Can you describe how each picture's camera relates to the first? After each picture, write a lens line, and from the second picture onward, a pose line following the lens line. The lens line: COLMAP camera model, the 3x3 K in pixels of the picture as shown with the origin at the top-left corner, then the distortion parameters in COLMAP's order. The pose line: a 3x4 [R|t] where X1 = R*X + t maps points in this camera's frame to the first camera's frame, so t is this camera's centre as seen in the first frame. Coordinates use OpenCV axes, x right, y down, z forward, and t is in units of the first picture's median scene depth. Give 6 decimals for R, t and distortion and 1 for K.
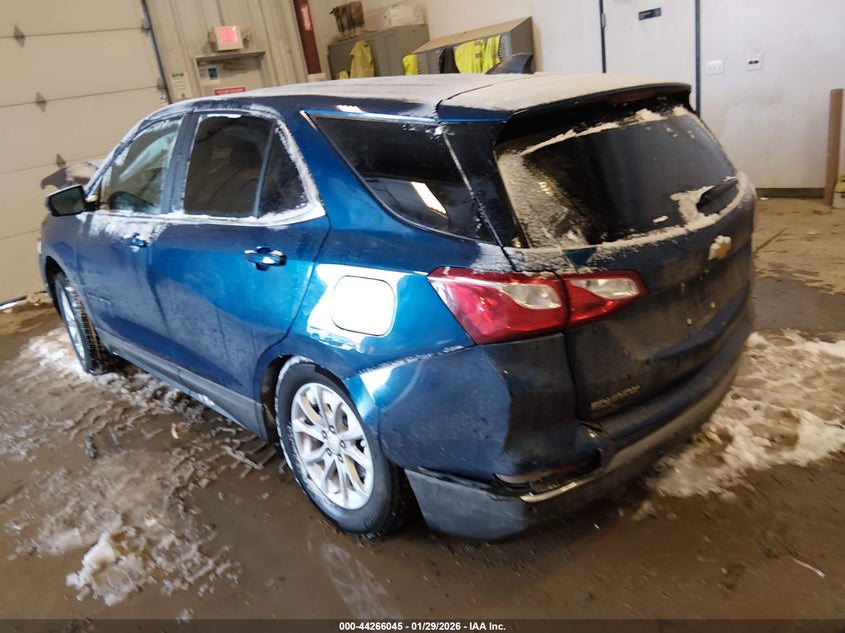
lens RADIAL K [[658.0, 0, 422.5], [0, 658.0, 316.5], [0, 0, 1]] dist [0.004377, 0.002003]
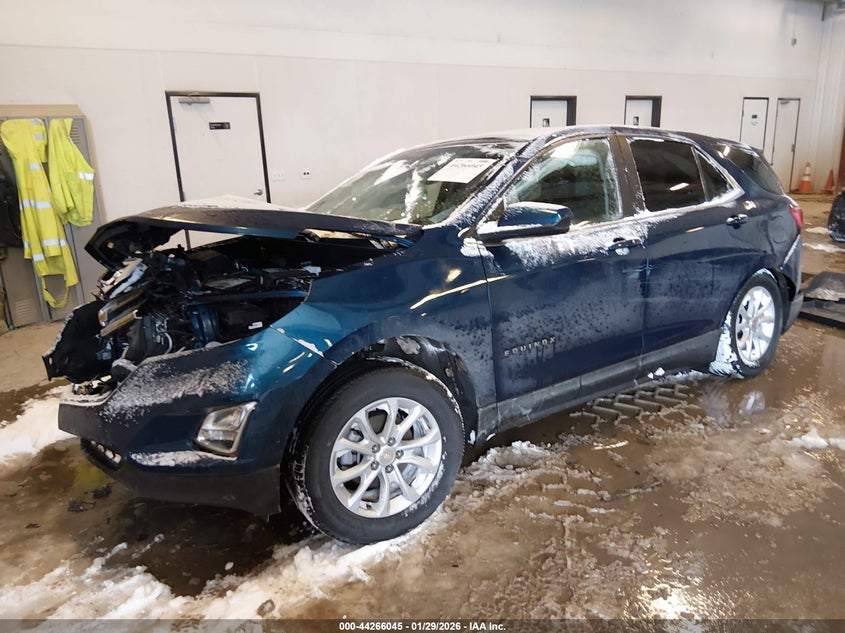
lens RADIAL K [[658.0, 0, 422.5], [0, 658.0, 316.5], [0, 0, 1]] dist [0.004377, 0.002003]
pose [[0.120783, -0.113686, 0.986148, -1.629229], [0.352599, 0.933554, 0.064436, -0.202274], [-0.927947, 0.339931, 0.152843, 1.263564]]
